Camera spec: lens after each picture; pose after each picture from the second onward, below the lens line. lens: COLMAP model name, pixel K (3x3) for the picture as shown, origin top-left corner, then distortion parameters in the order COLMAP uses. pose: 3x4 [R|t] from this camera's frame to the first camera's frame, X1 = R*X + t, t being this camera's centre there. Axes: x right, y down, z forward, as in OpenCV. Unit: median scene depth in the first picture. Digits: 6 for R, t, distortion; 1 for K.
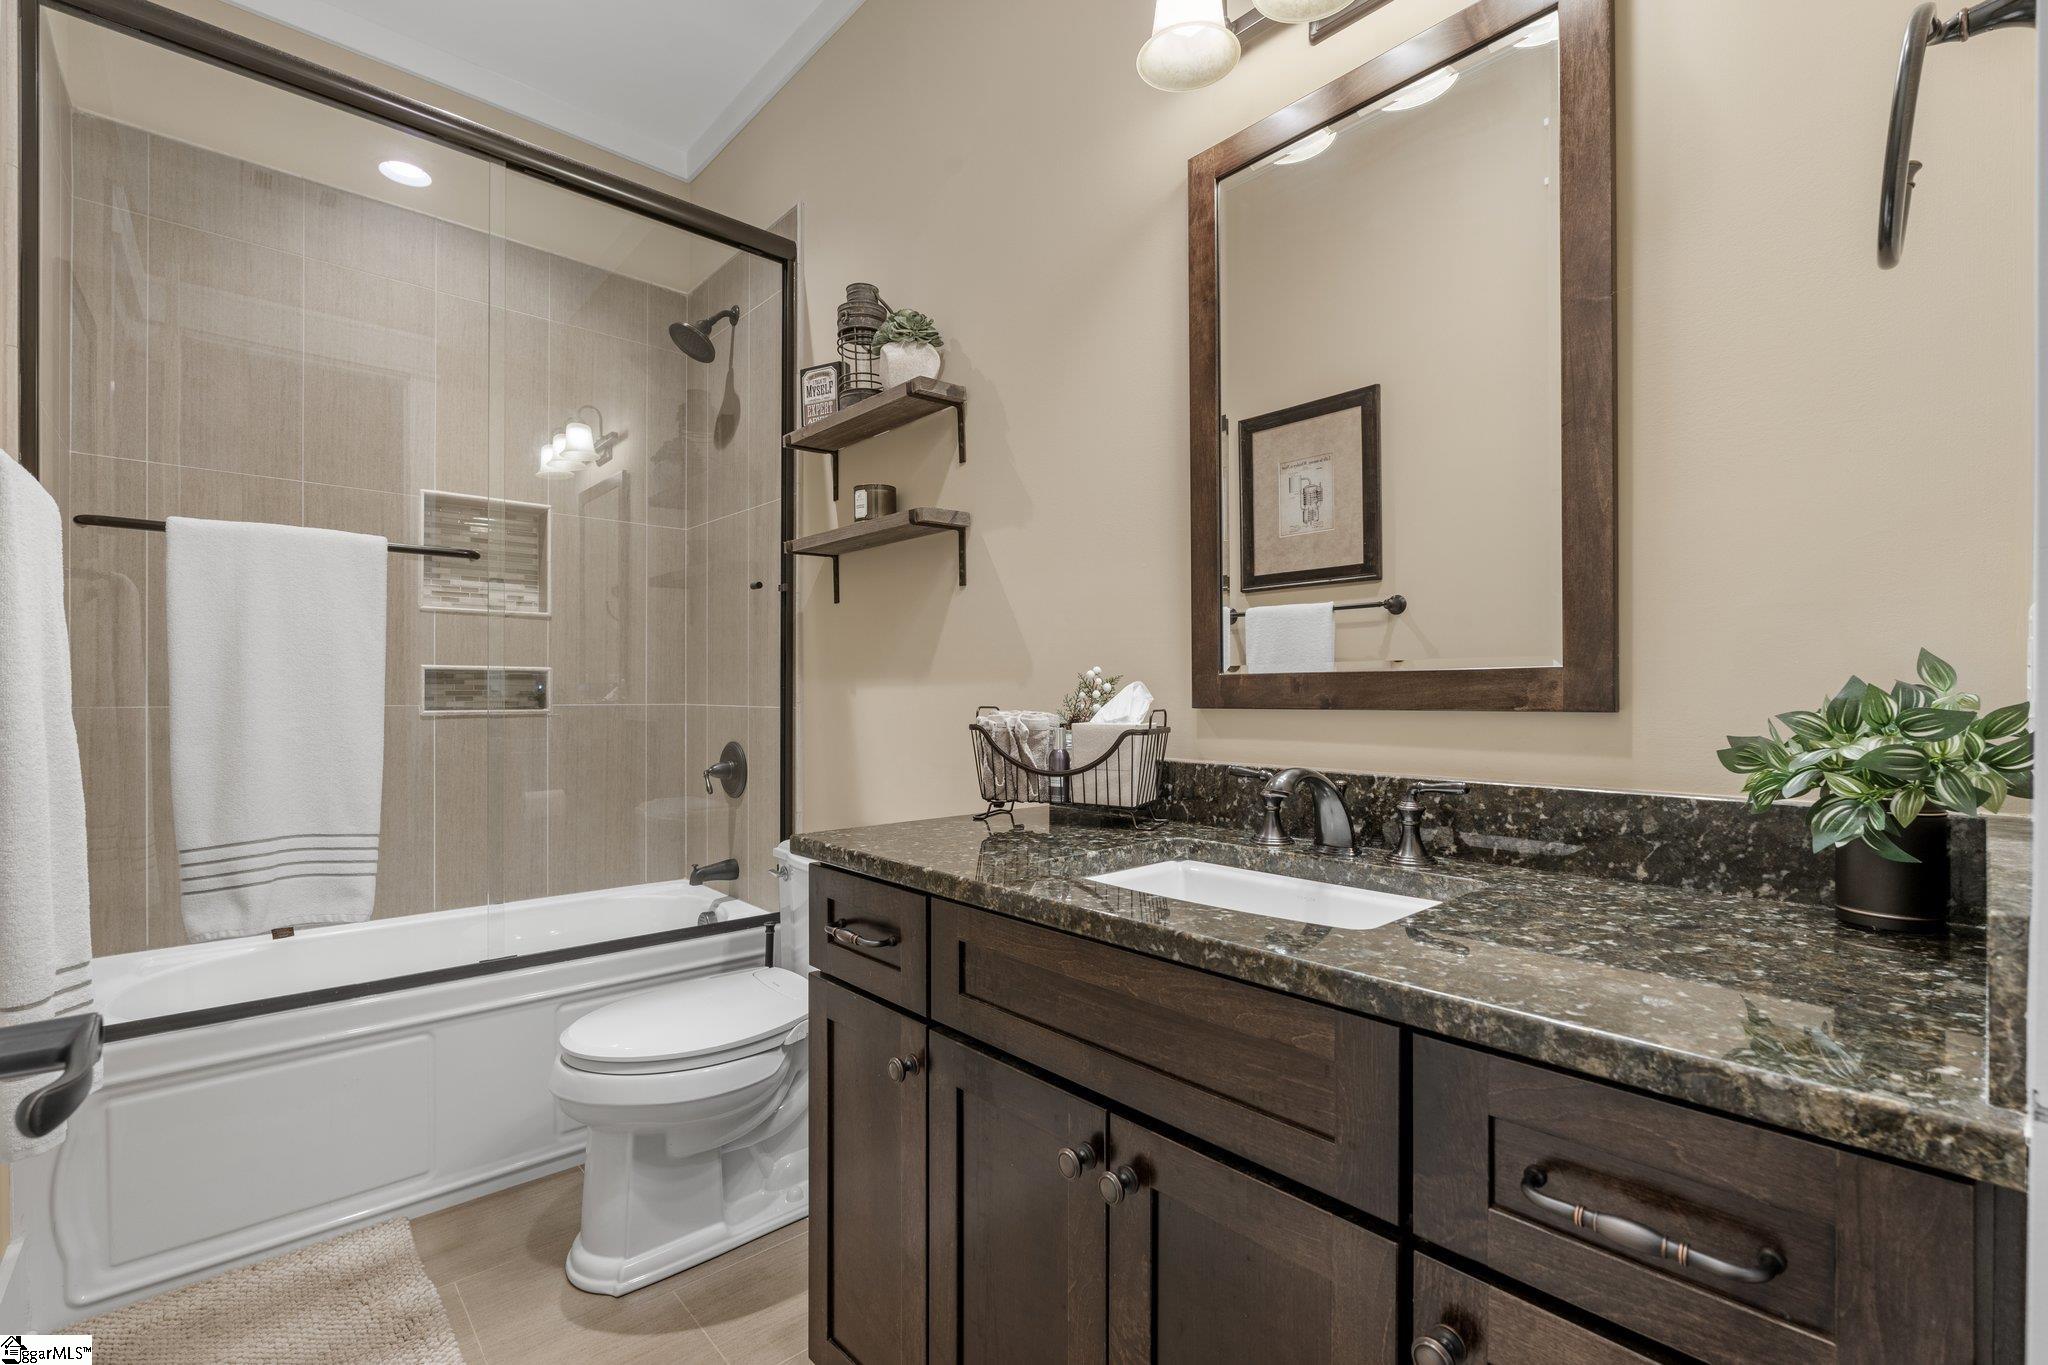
lens RADIAL K [[891.3, 0, 1017.9], [0, 891.3, 712.3], [0, 0, 1]] dist [-0.008816, 0.000685]
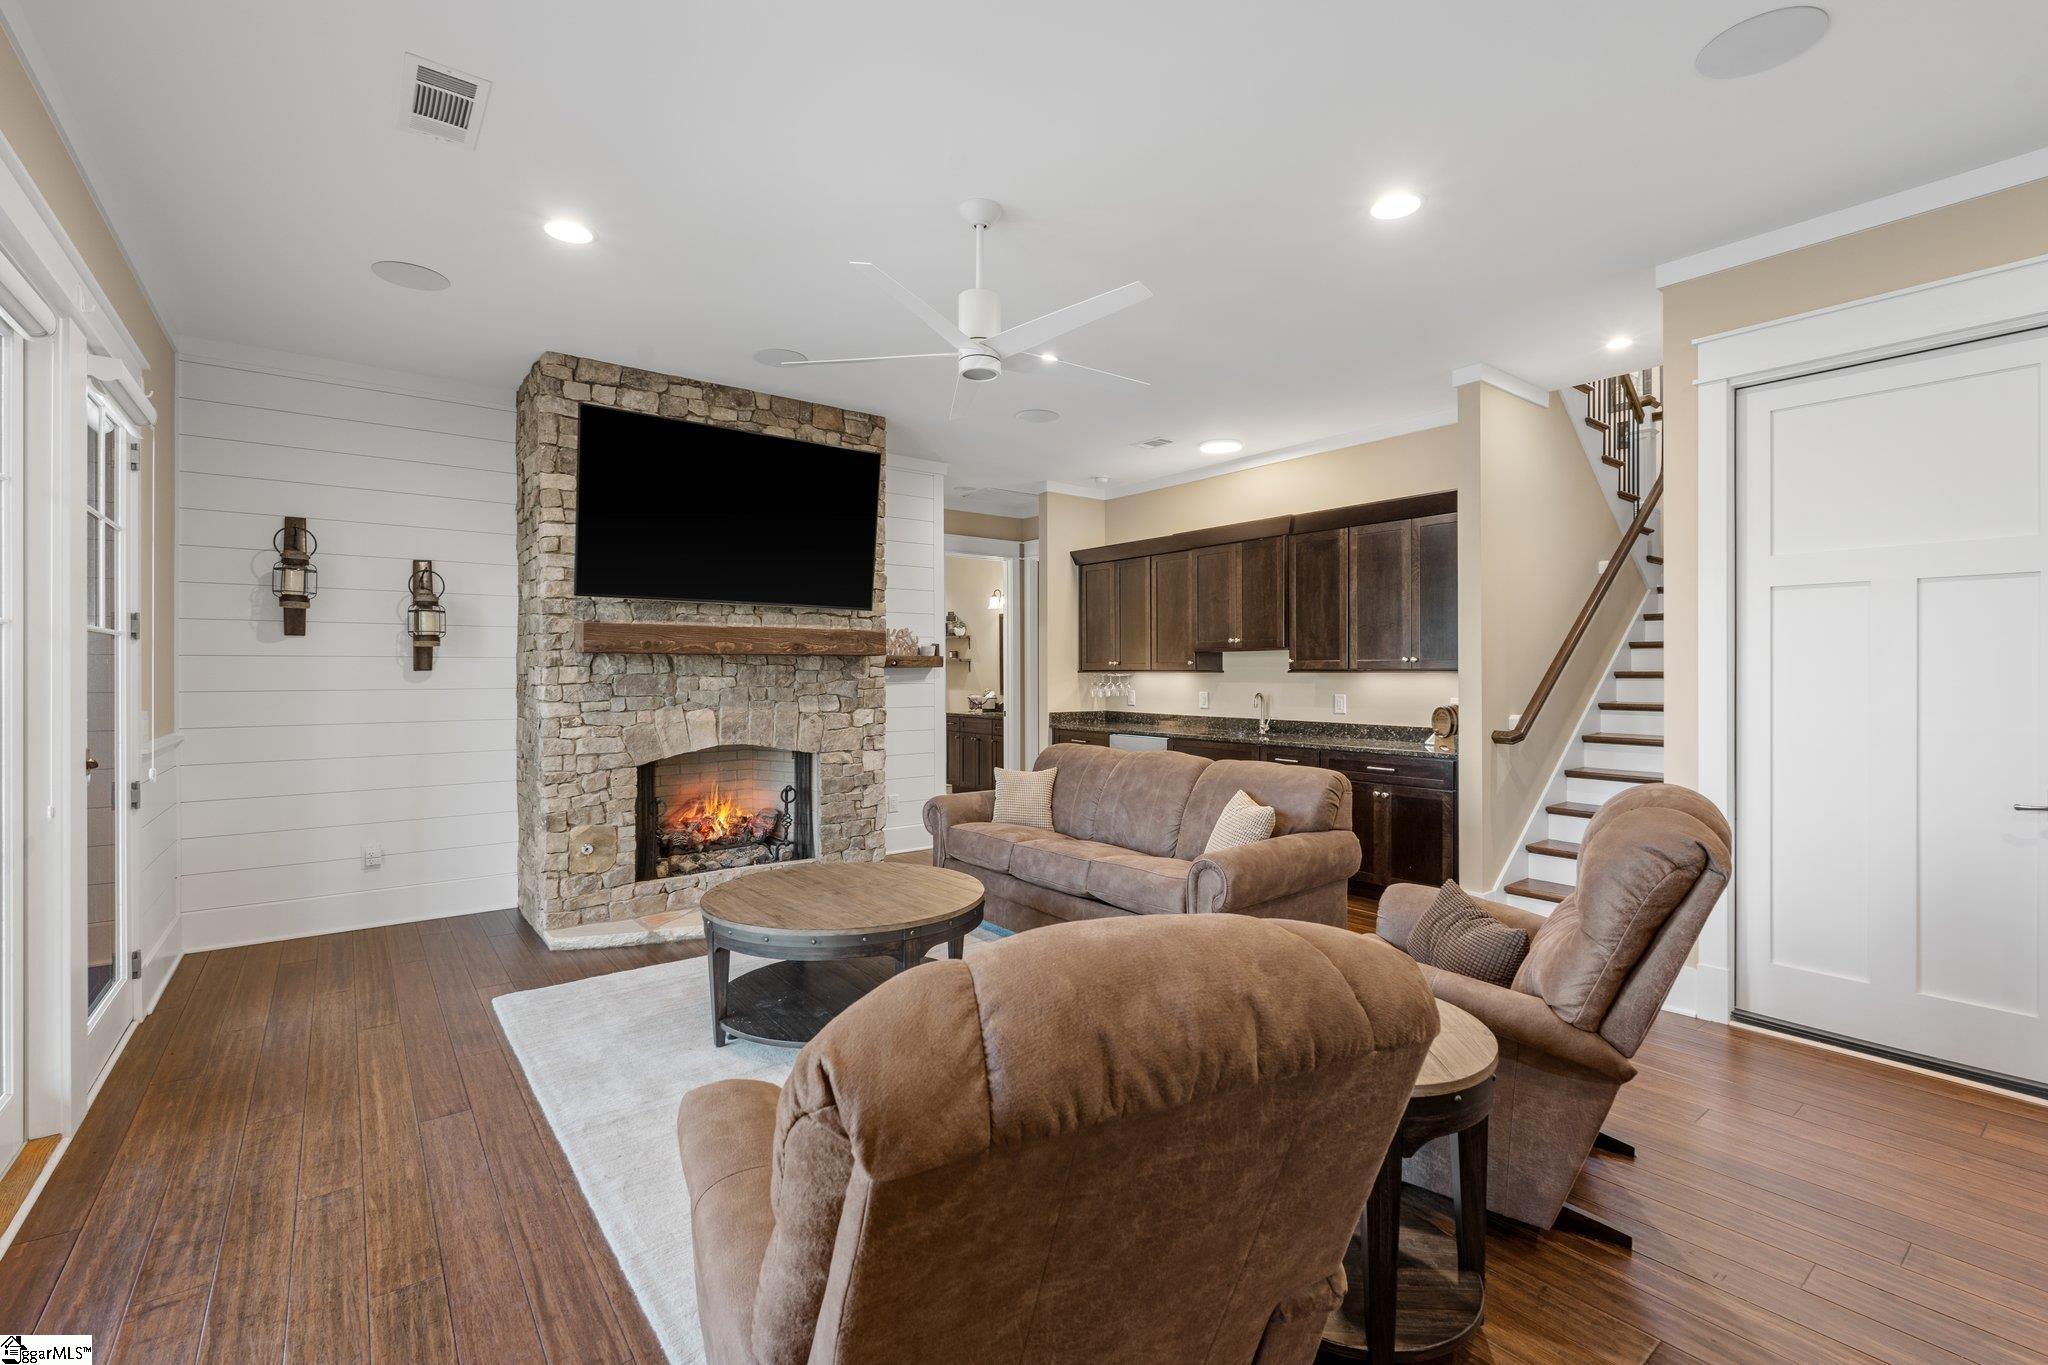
lens RADIAL K [[891.3, 0, 1017.8], [0, 891.3, 676.1], [0, 0, 1]] dist [-0.008816, 0.000685]
pose [[0.995080, -0.009510, -0.098613, 0.686289], [0.009425, 0.999955, -0.001322, -0.095830], [0.098621, 0.000386, 0.995125, -3.942341]]
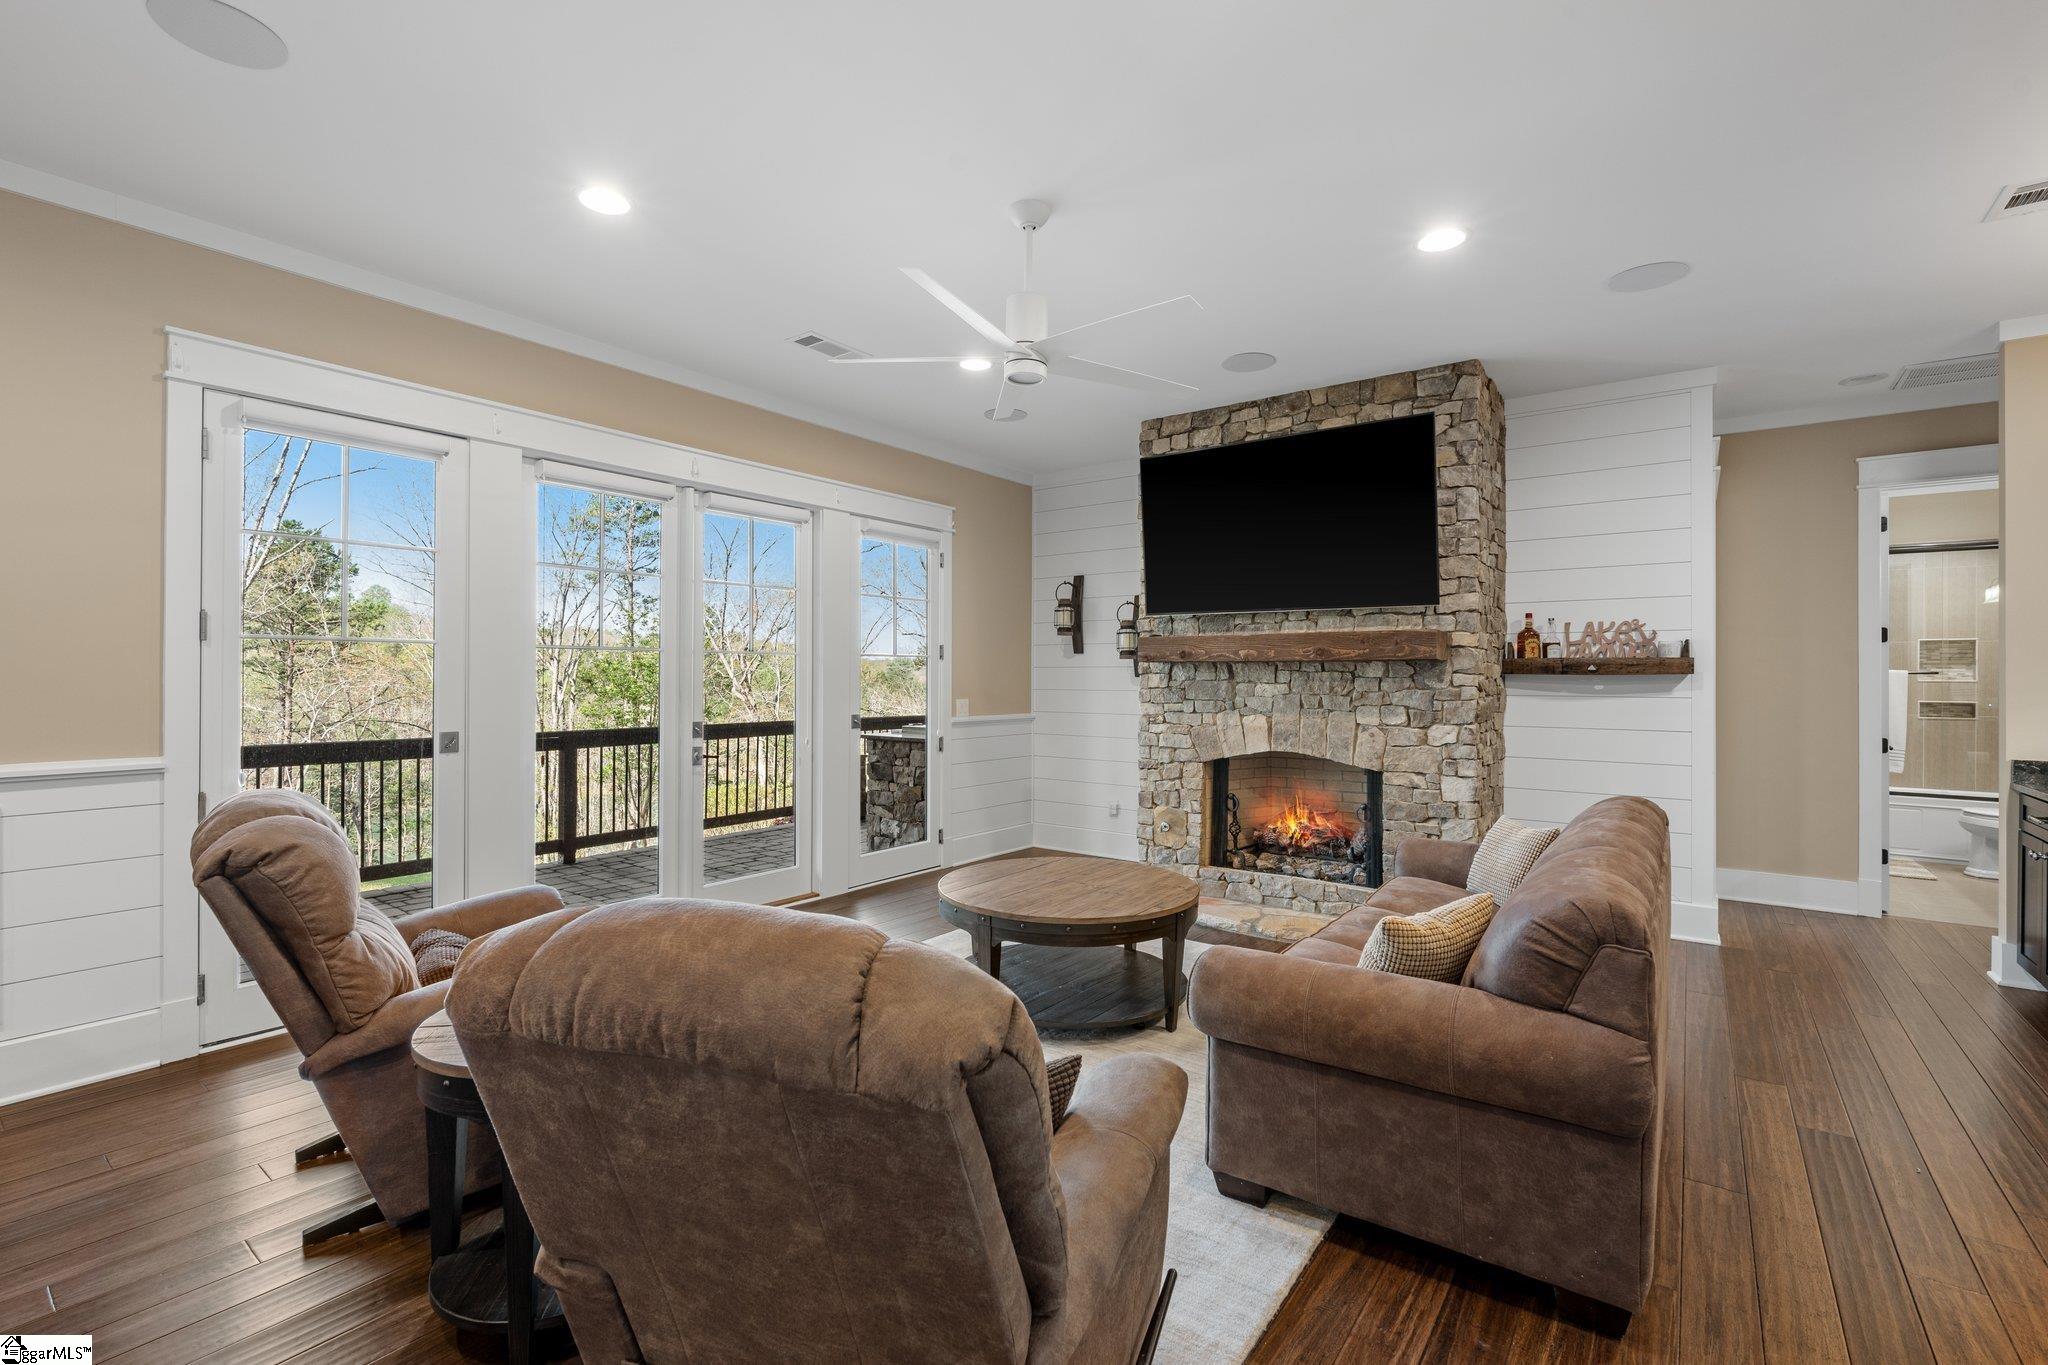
lens RADIAL K [[891.3, 0, 1024.1], [0, 891.3, 680.2], [0, 0, 1]] dist [-0.008816, 0.000685]
pose [[0.176984, -0.006181, -0.984194, 1.910340], [-0.008282, 0.999936, -0.007769, -0.089728], [0.984179, 0.009526, 0.176922, -2.757134]]
